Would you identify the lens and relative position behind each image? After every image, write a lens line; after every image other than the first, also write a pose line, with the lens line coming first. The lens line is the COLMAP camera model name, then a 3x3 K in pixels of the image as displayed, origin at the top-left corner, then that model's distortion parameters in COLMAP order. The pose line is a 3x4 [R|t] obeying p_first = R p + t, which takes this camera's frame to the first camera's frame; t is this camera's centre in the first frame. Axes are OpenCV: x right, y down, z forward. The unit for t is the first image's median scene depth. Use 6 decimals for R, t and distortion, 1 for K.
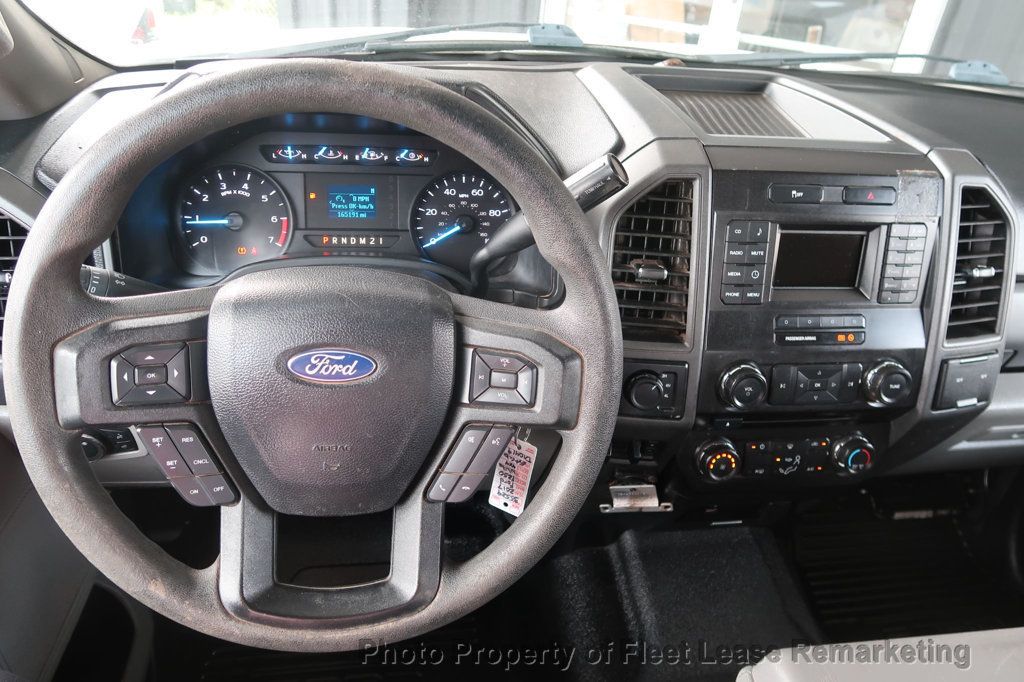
lens RADIAL K [[715.9, 0, 504.8], [0, 715.9, 344.0], [0, 0, 1]] dist [-0.025329, 0.016740]
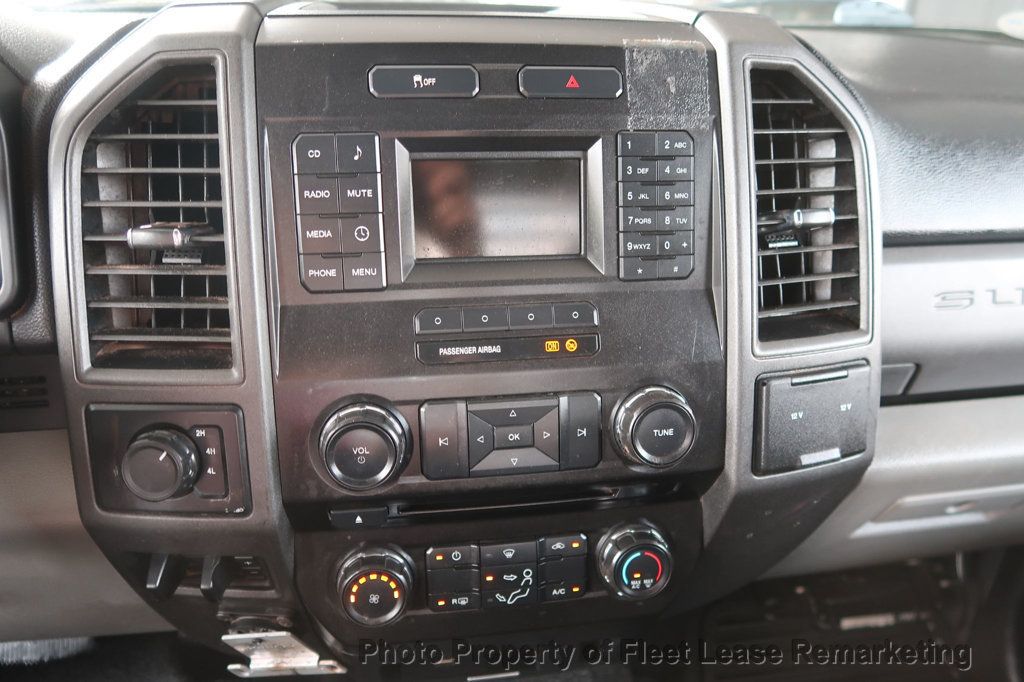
lens RADIAL K [[715.9, 0, 507.7], [0, 715.9, 342.5], [0, 0, 1]] dist [-0.025329, 0.016740]
pose [[0.998526, -0.051900, -0.015864, 0.425407], [0.049671, 0.991754, -0.118136, 0.047919], [0.021865, 0.117174, 0.992871, 0.439253]]
